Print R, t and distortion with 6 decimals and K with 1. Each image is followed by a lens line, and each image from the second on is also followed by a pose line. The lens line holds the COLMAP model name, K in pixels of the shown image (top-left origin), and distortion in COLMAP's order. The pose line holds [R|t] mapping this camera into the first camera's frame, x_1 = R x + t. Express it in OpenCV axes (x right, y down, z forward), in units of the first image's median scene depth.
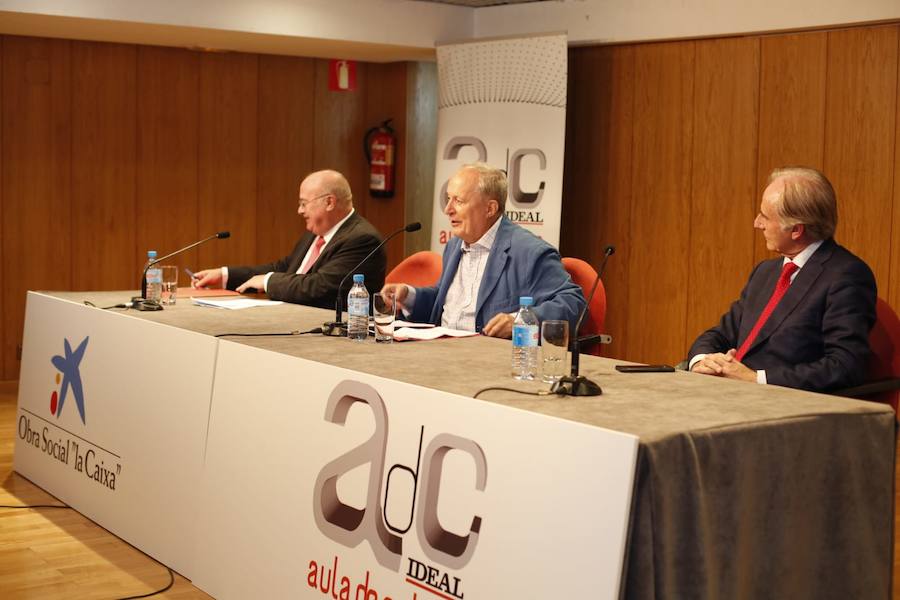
lens RADIAL K [[1294.3, 0, 467.5], [0, 1294.3, 299.9], [0, 0, 1]] dist [-0.139586, 0.035965]
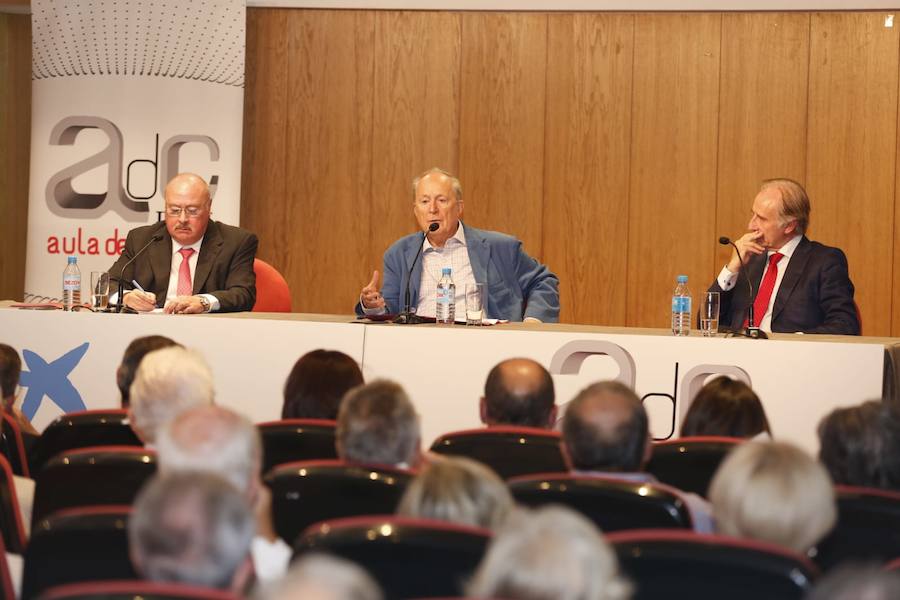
lens RADIAL K [[3258.3, 0, 449.7], [0, 3258.3, 299.5], [0, 0, 1]] dist [0.222444, 1.041661]
pose [[0.827343, -0.019358, 0.561363, -1.001557], [0.040757, 0.998840, -0.025624, 0.048063], [-0.560216, 0.044079, 0.827173, -0.818610]]
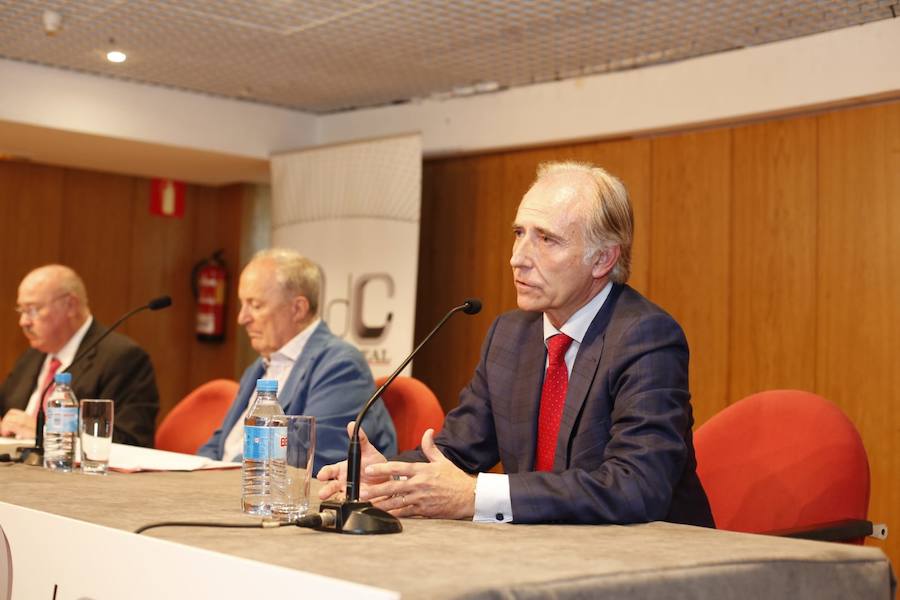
lens RADIAL K [[1294.3, 0, 467.5], [0, 1294.3, 299.9], [0, 0, 1]] dist [-0.139586, 0.035965]
pose [[0.996813, 0.015456, 0.078267, 0.043147], [-0.003380, 0.988354, -0.152134, 0.025614], [-0.079707, 0.151385, 0.985256, 0.187065]]
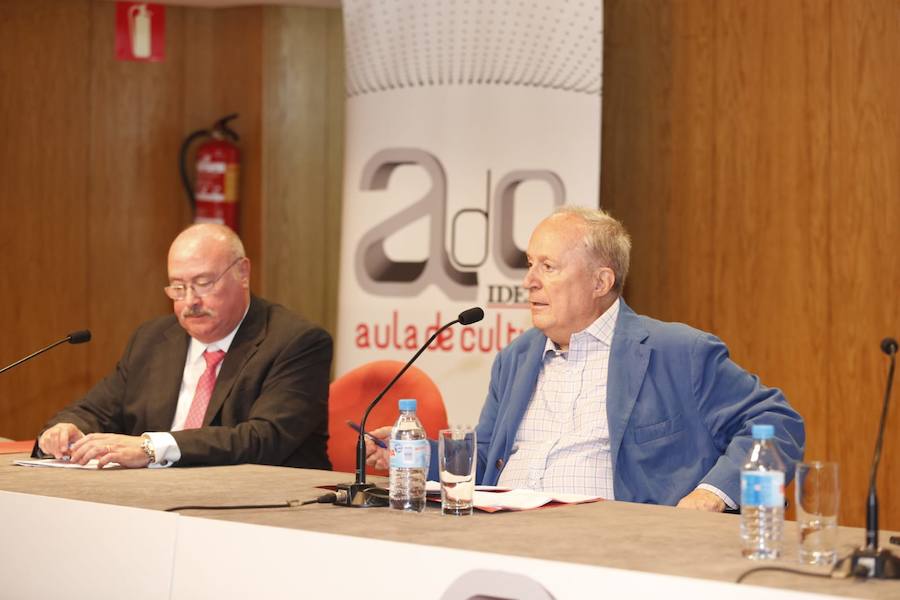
lens RADIAL K [[2680.7, 0, 450.3], [0, 2680.7, 300.1], [0, 0, 1]] dist [-0.004593, -0.001070]
pose [[0.993394, -0.016820, 0.113512, -0.117528], [0.023826, 0.997875, -0.060648, 0.005582], [-0.112250, 0.062952, 0.991684, -0.115816]]
